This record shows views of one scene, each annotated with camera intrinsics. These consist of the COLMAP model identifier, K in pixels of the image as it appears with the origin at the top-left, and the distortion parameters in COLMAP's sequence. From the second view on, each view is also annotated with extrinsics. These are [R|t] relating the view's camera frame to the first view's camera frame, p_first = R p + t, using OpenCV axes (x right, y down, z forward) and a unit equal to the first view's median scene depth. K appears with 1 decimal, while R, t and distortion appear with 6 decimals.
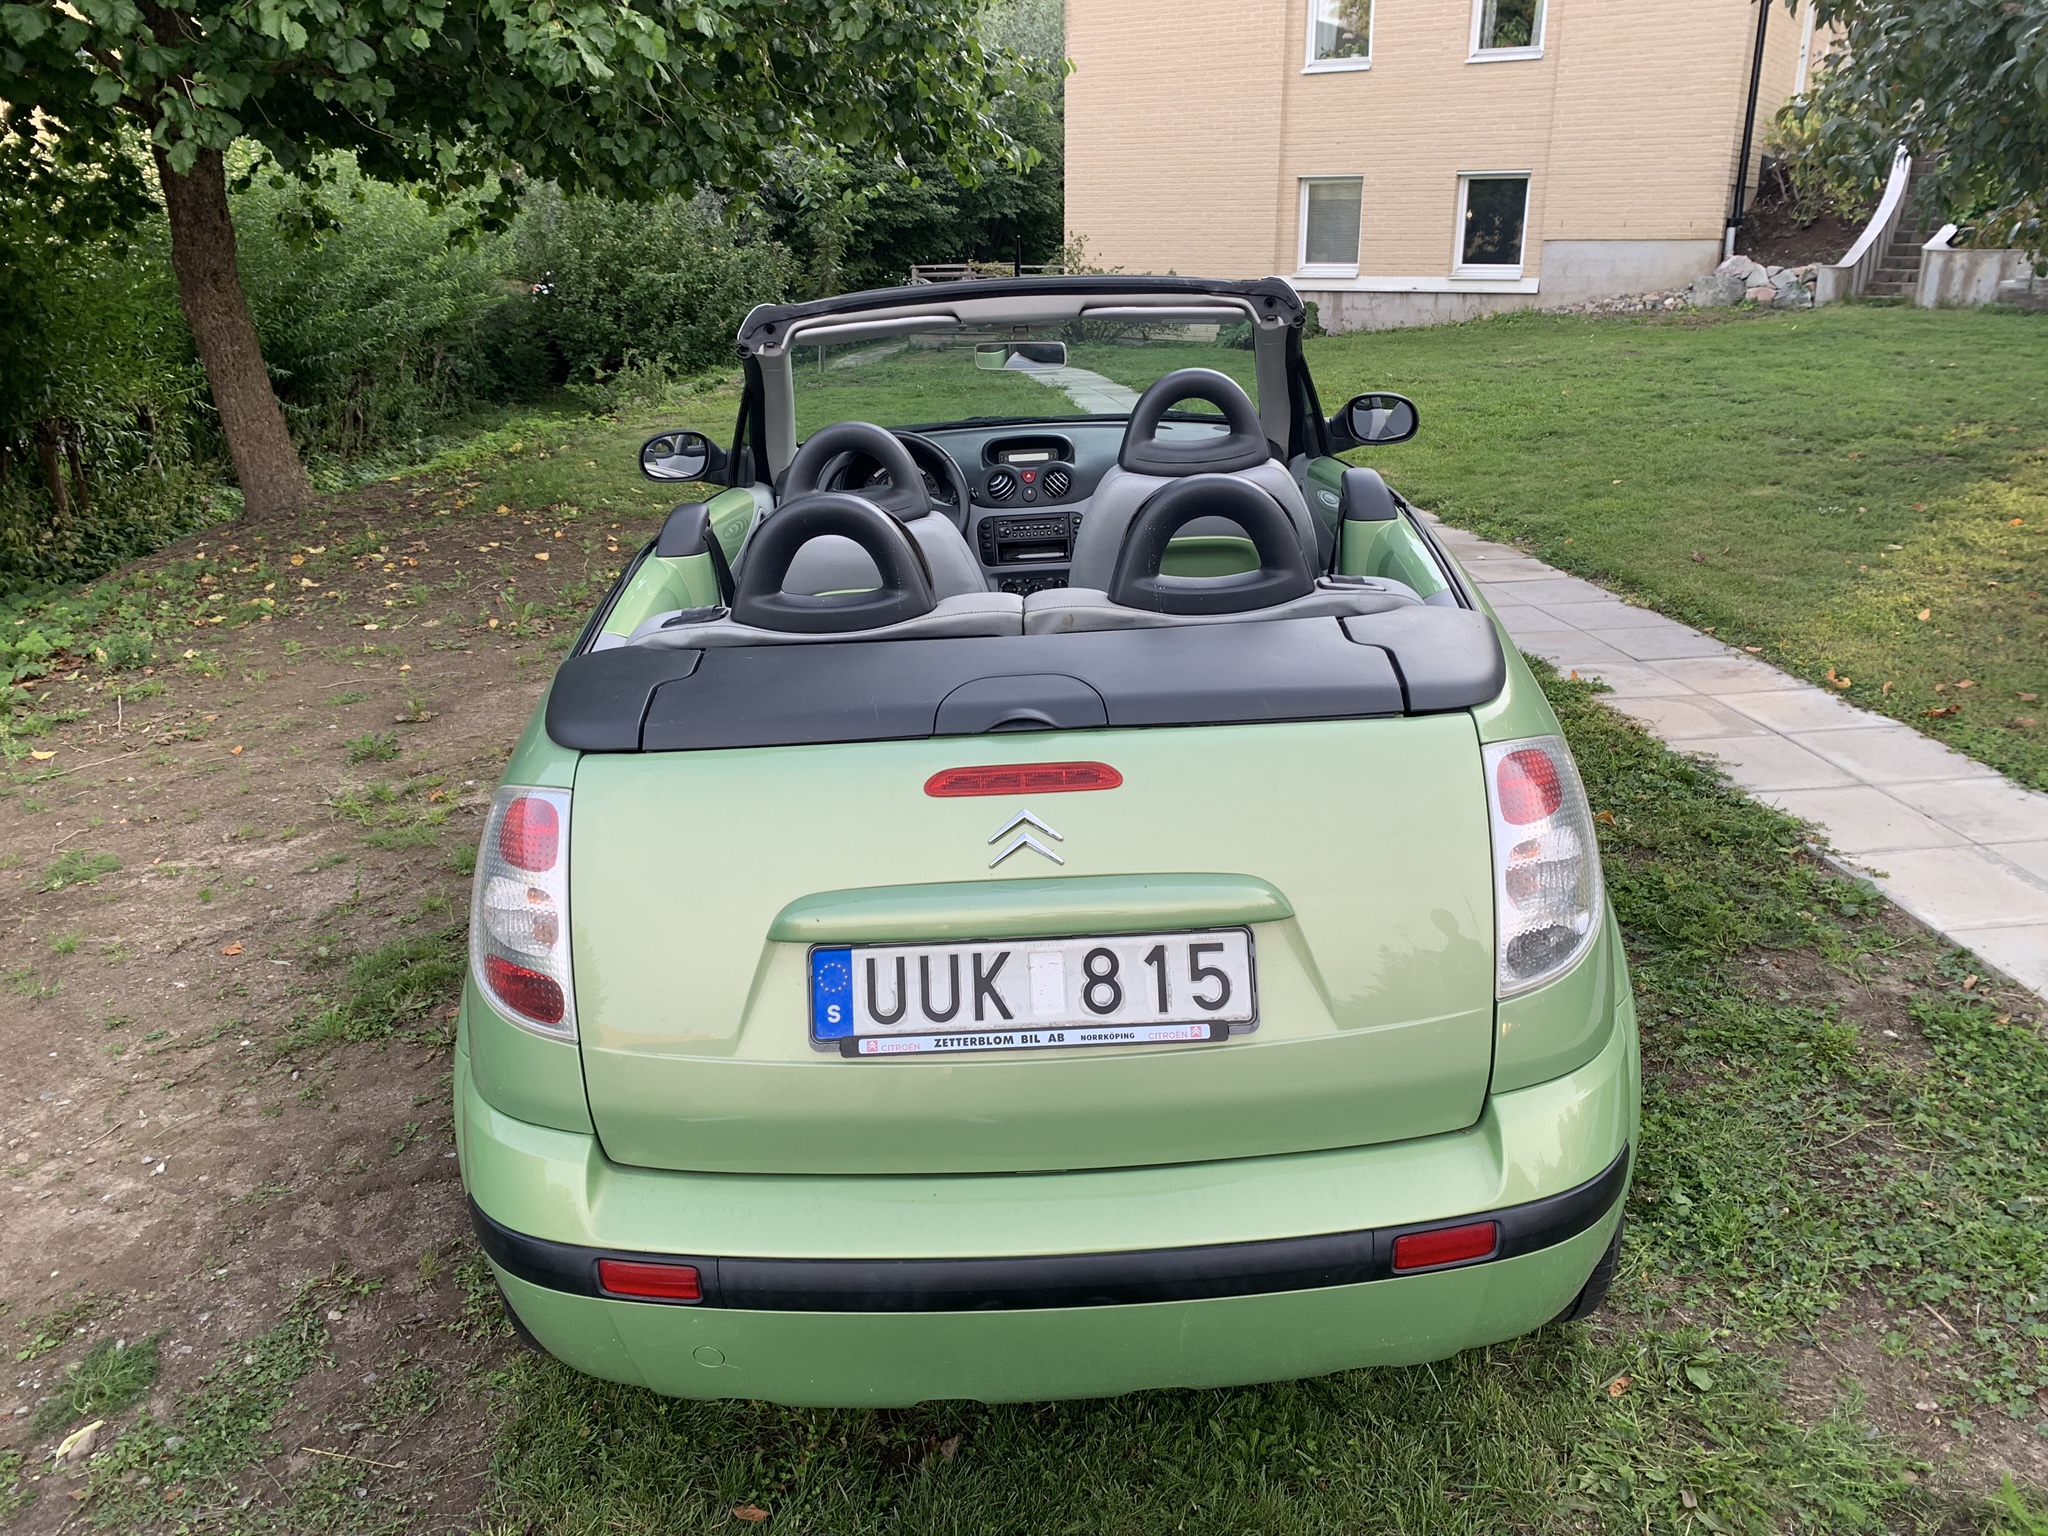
lens RADIAL K [[1570.3, 0, 1029.5], [0, 1570.3, 757.6], [0, 0, 1]] dist [0.012545, -0.007613]
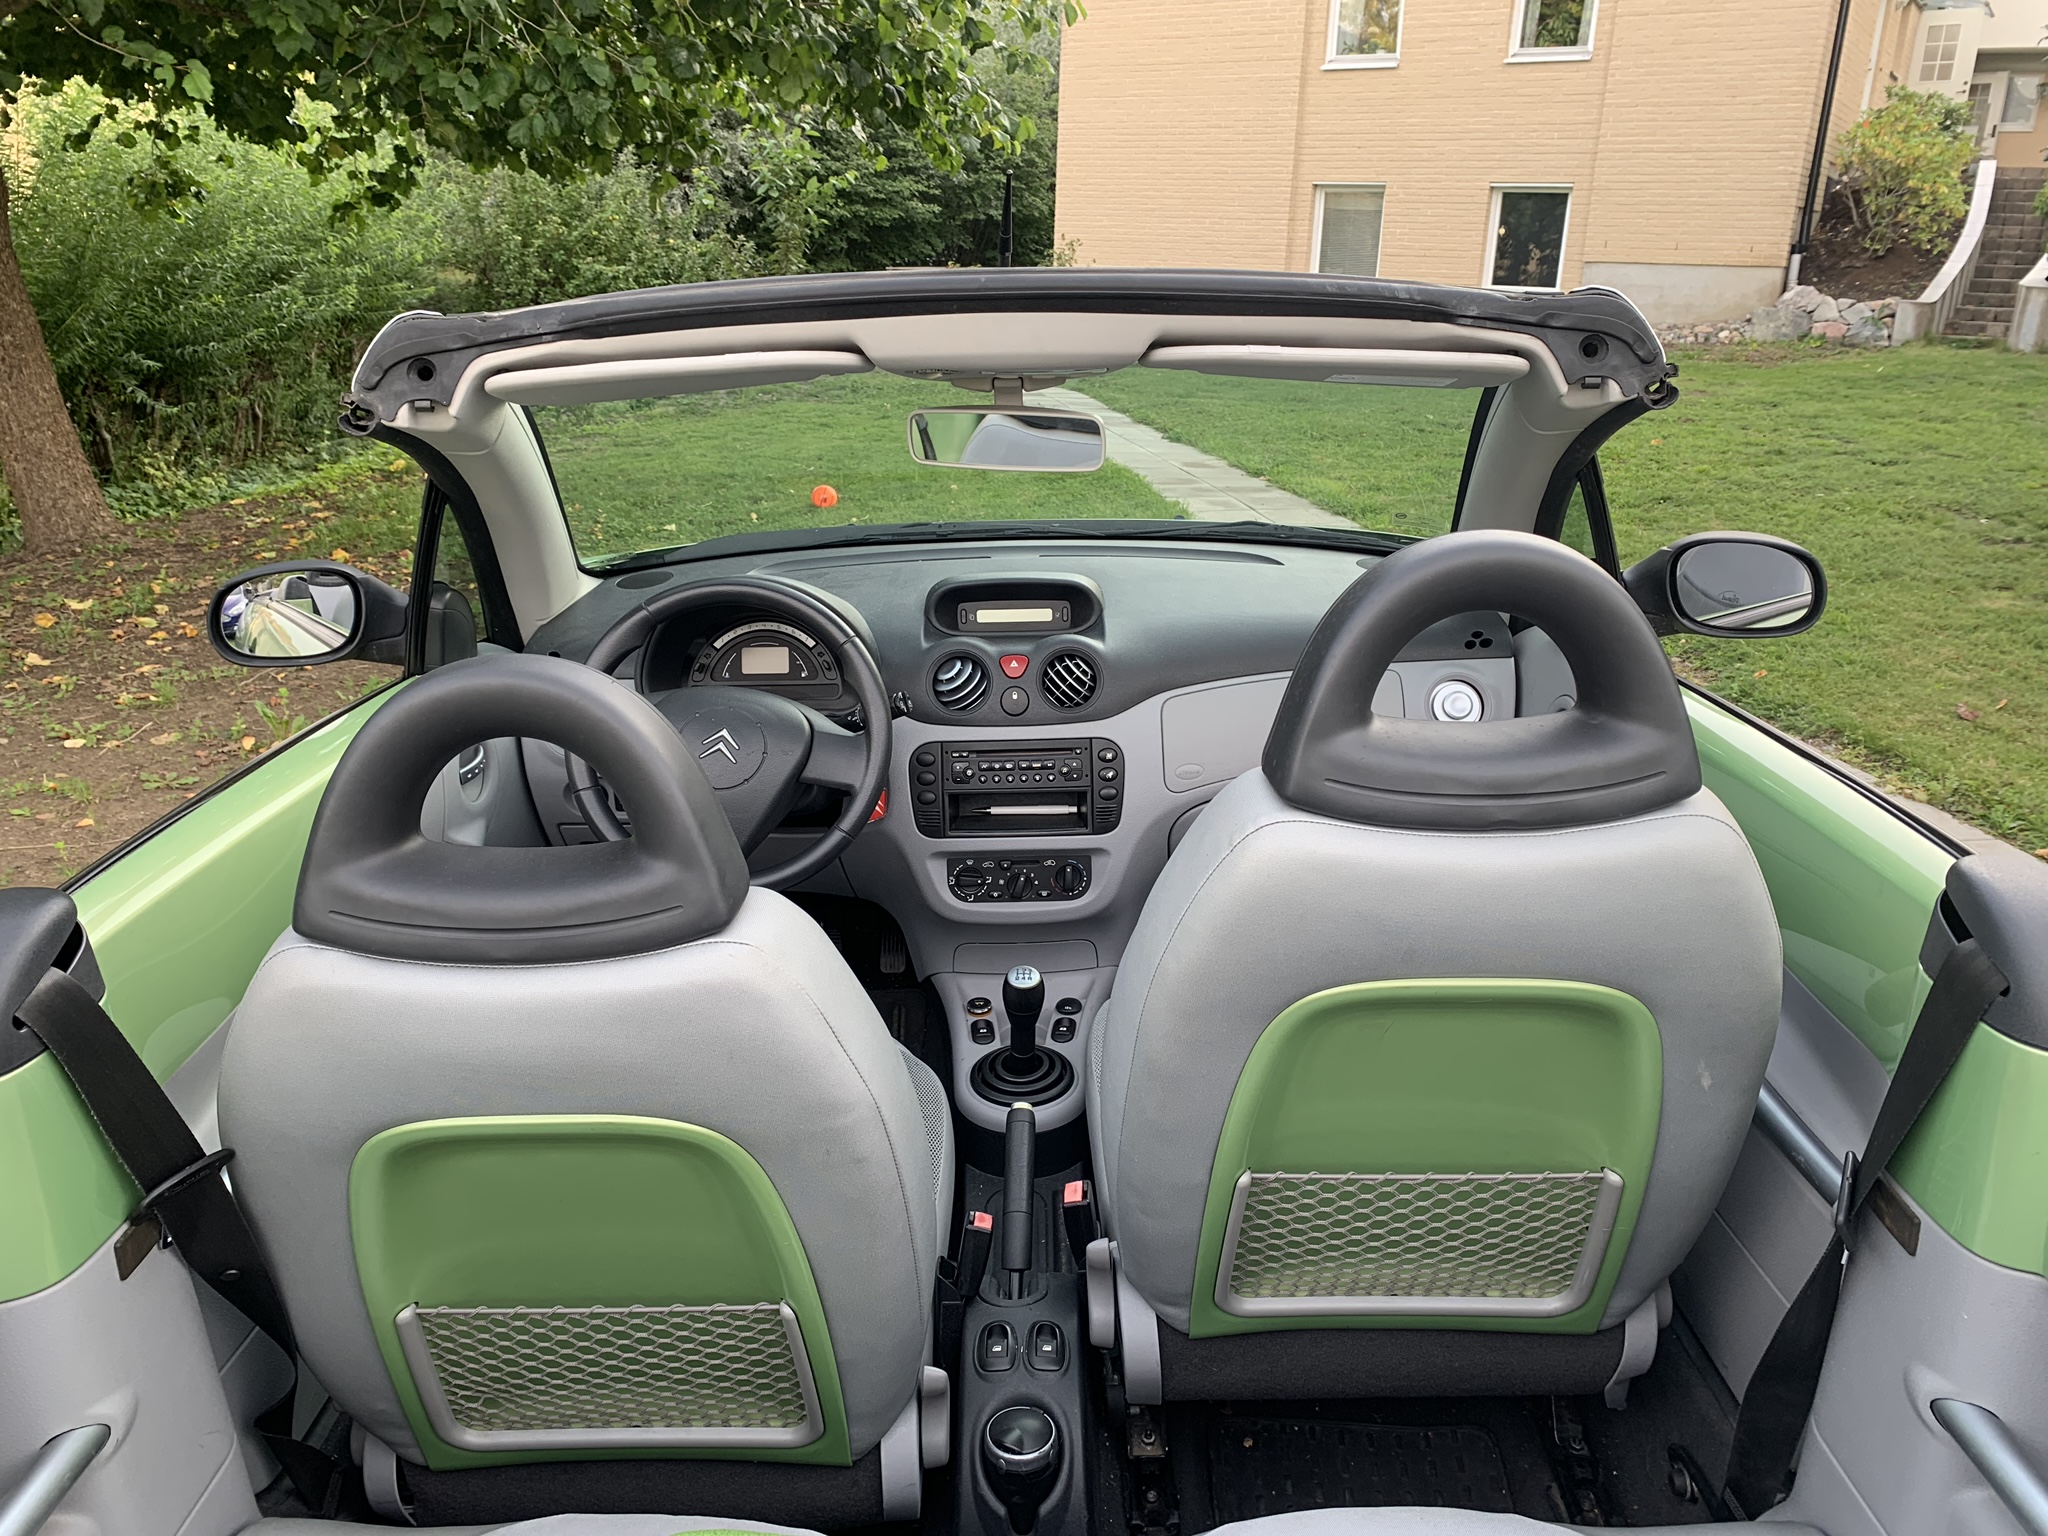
lens RADIAL K [[1570.3, 0, 1023.2], [0, 1570.3, 765.2], [0, 0, 1]] dist [0.012545, -0.007613]
pose [[0.999475, 0.028907, 0.014605, -0.002278], [-0.028904, 0.999582, -0.000417, -0.084084], [-0.014611, -0.000006, 0.999893, 0.282363]]
